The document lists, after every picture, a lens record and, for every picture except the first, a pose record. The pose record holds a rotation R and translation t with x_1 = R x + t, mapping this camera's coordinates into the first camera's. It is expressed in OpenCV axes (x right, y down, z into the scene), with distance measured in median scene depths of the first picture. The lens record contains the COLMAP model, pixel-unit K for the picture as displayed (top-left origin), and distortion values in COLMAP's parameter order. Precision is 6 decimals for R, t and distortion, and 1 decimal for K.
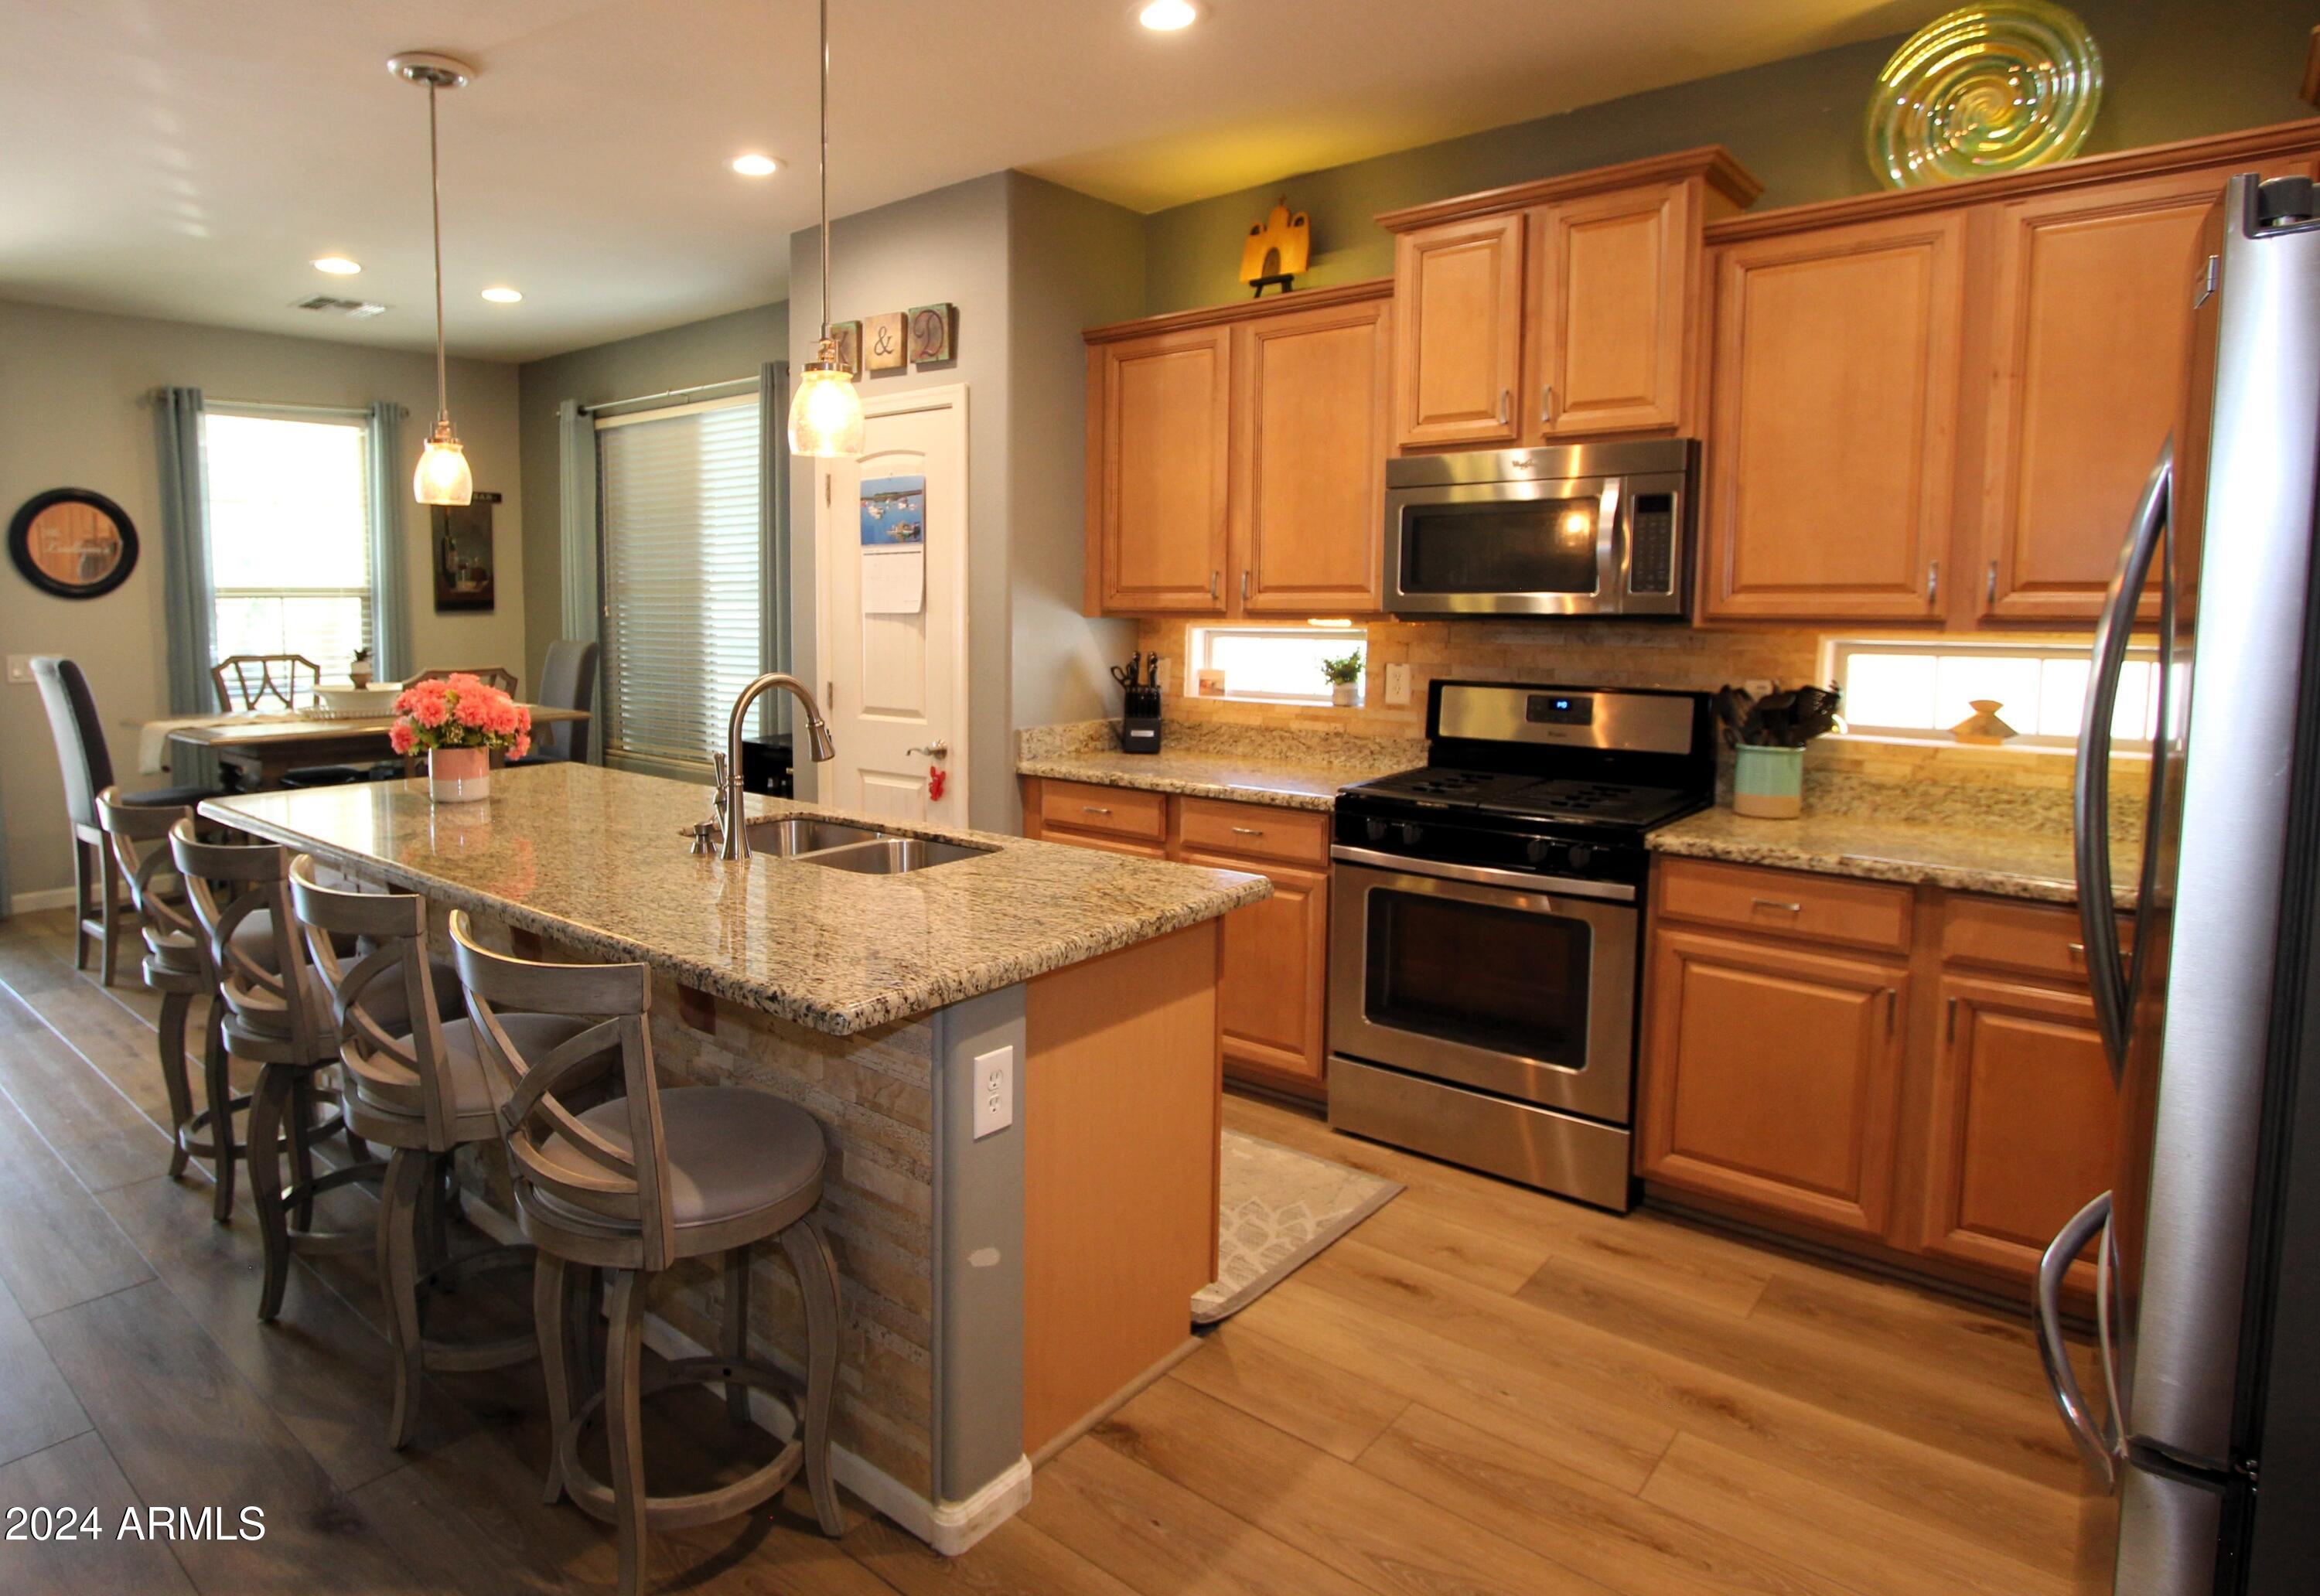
lens RADIAL K [[1316.3, 0, 1006.8], [0, 1316.3, 705.7], [0, 0, 1]] dist [-0.019781, 0.002228]
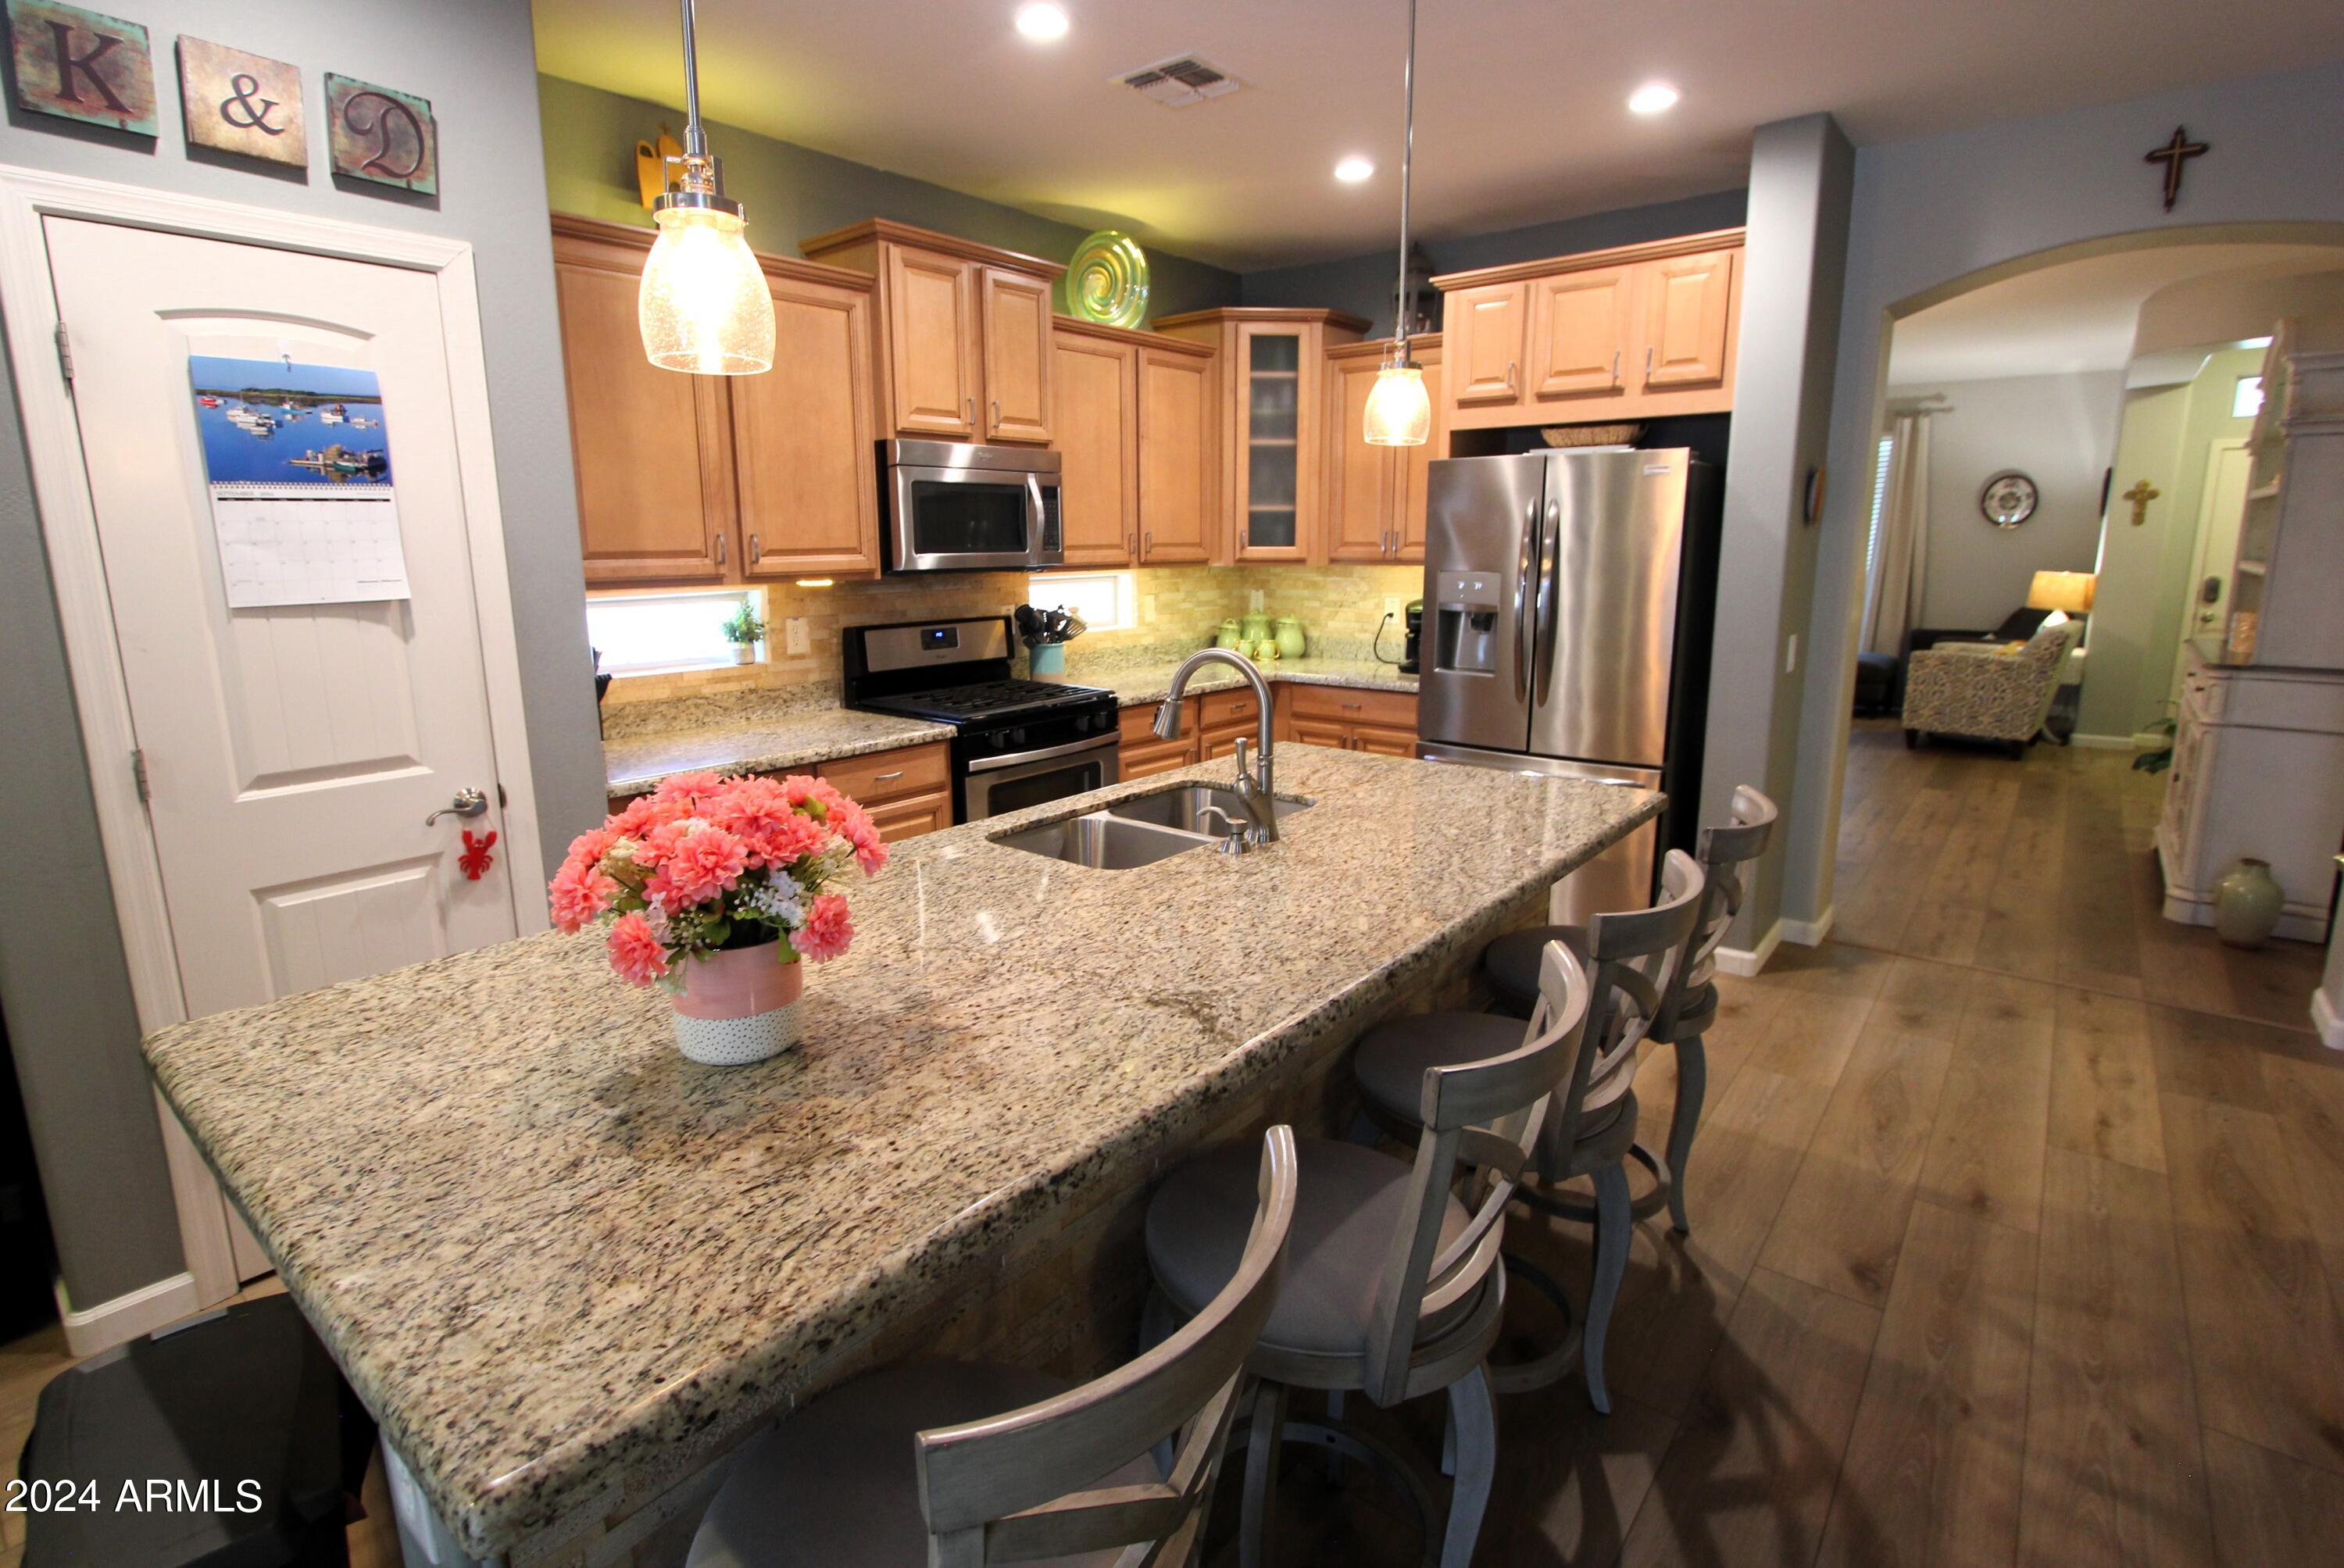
lens RADIAL K [[1122.7, 0, 1146.8], [0, 1122.7, 750.7], [0, 0, 1]] dist [-0.015253, 0.001045]
pose [[-0.044701, -0.186586, 0.981421, -0.708178], [0.089473, 0.977707, 0.189955, -0.079839], [-0.994986, 0.096302, -0.027010, 0.775400]]
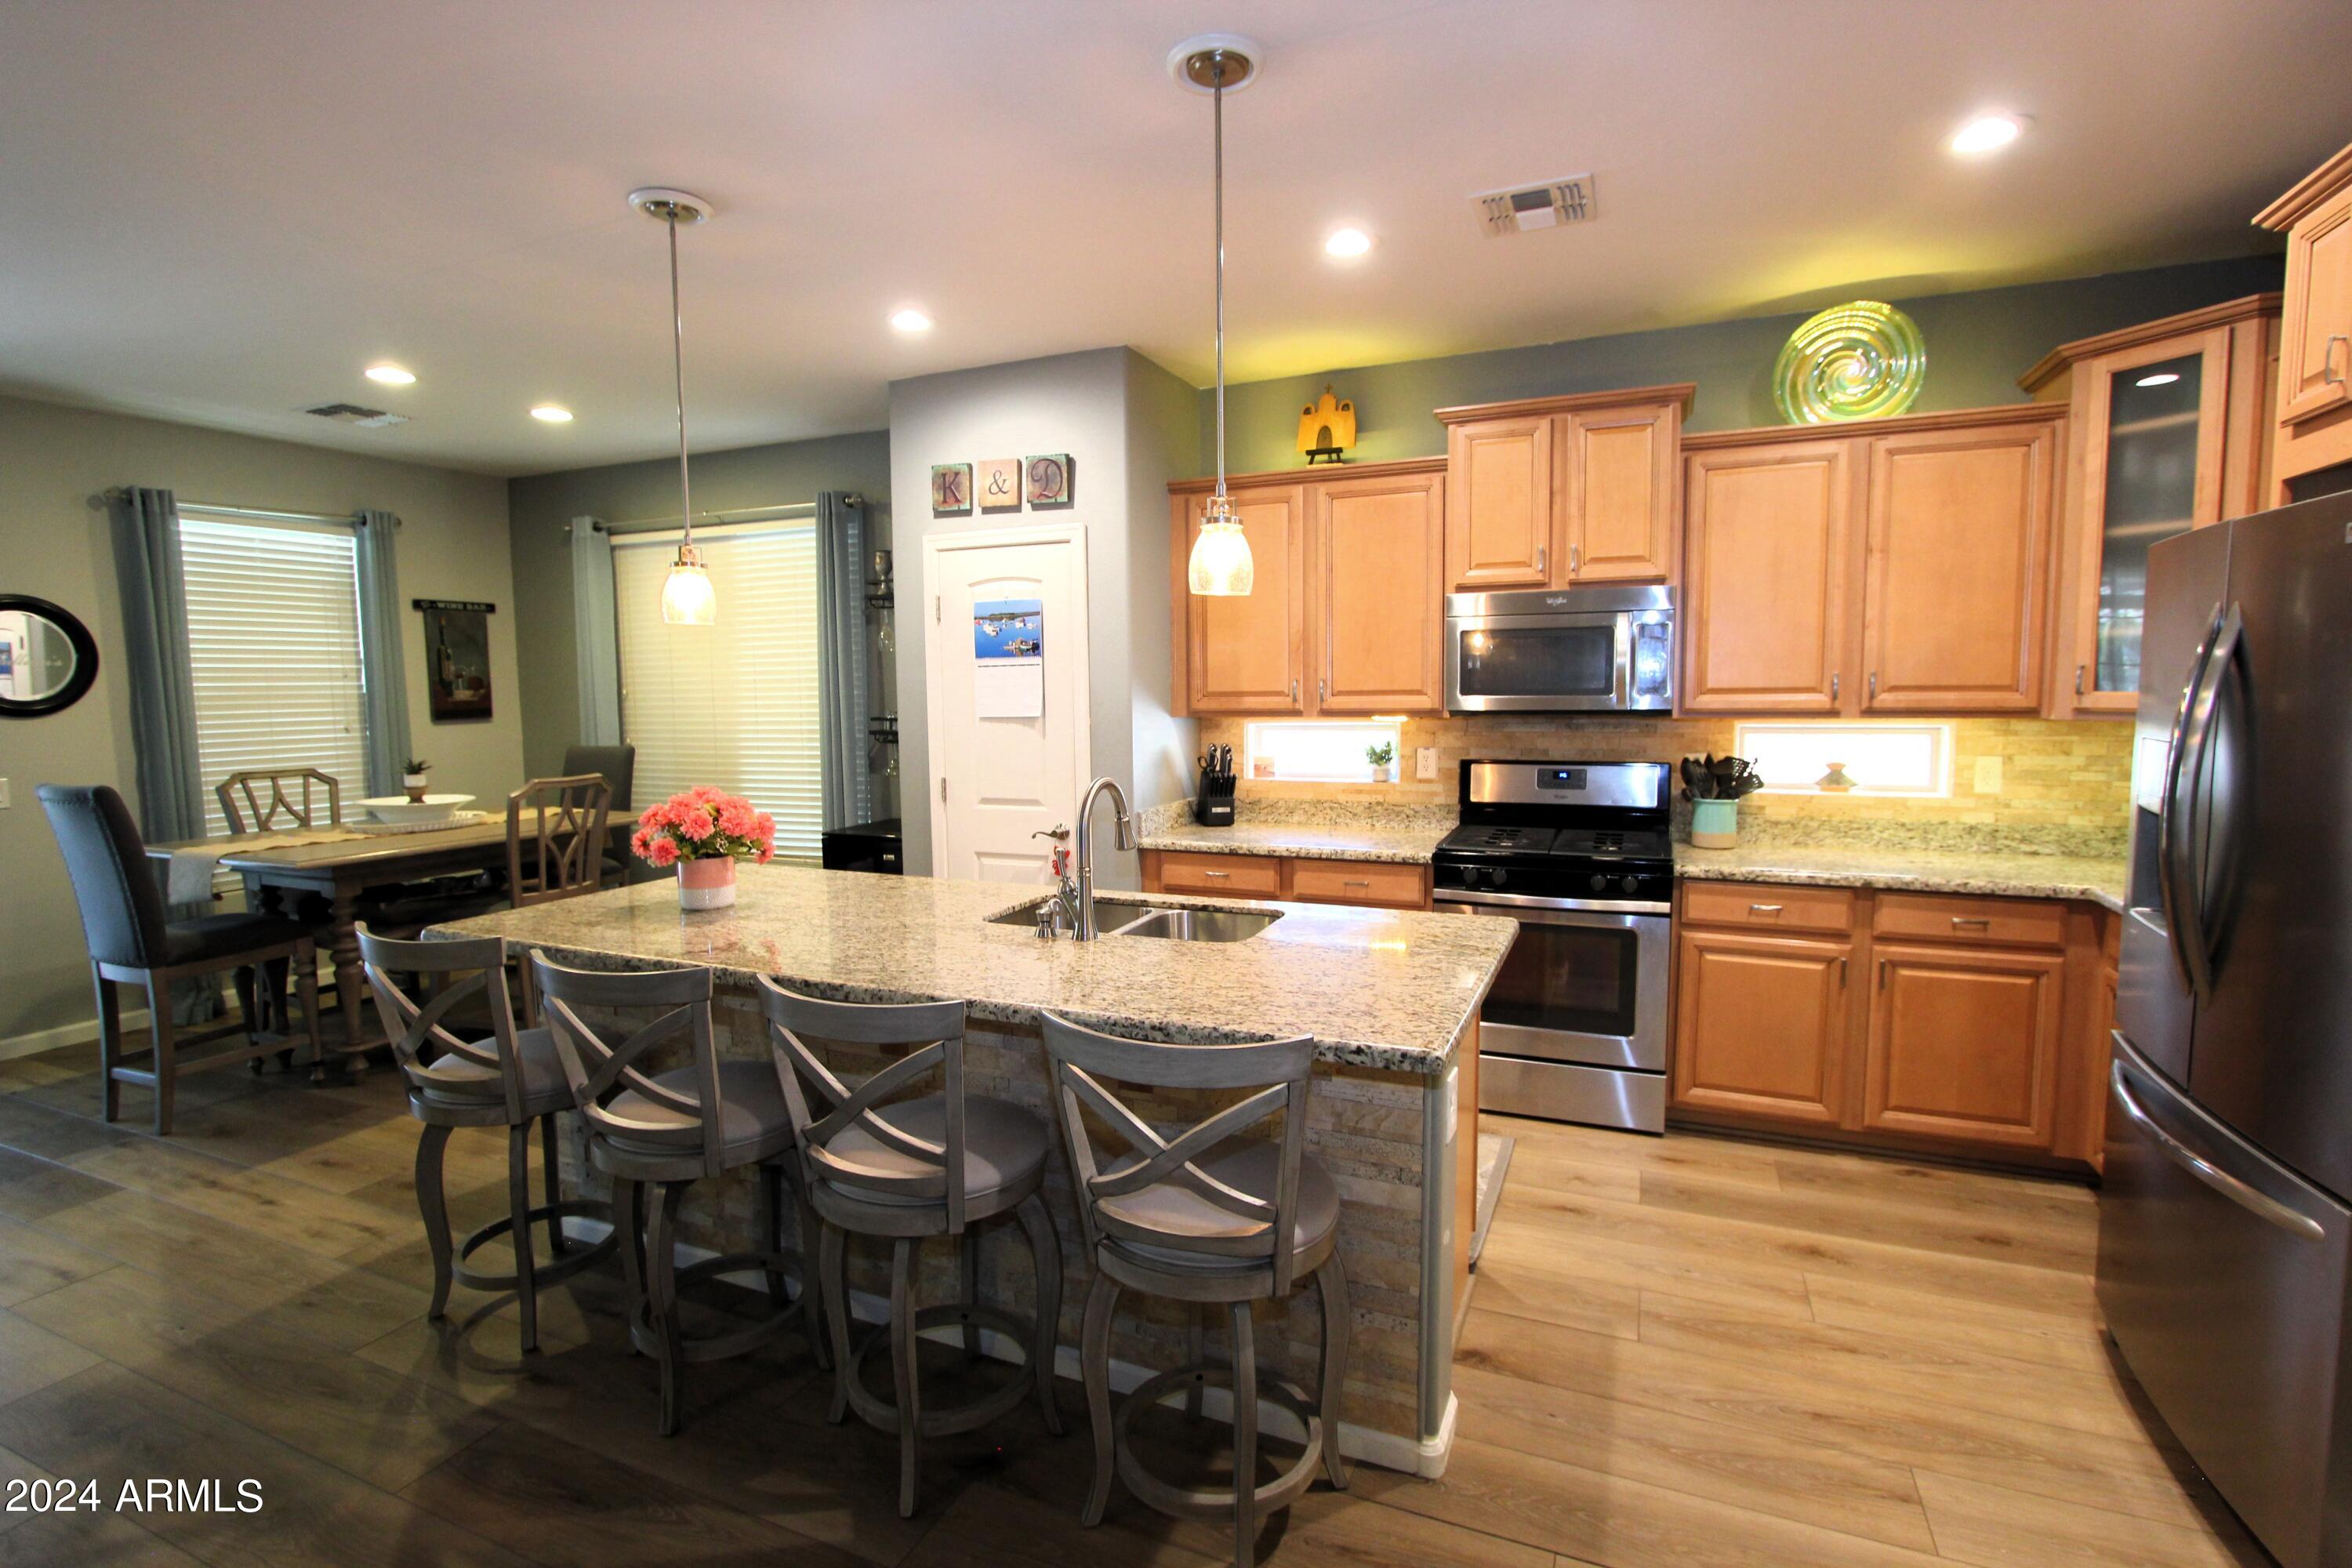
lens RADIAL K [[1086.6, 0, 1191.8], [0, 1086.6, 780.5], [0, 0, 1]] dist [-0.017789, 0.001453]
pose [[0.943119, -0.040367, 0.329996, -0.300552], [0.039533, 0.999176, 0.009241, -0.019745], [-0.330097, 0.004330, 0.943937, 0.049965]]
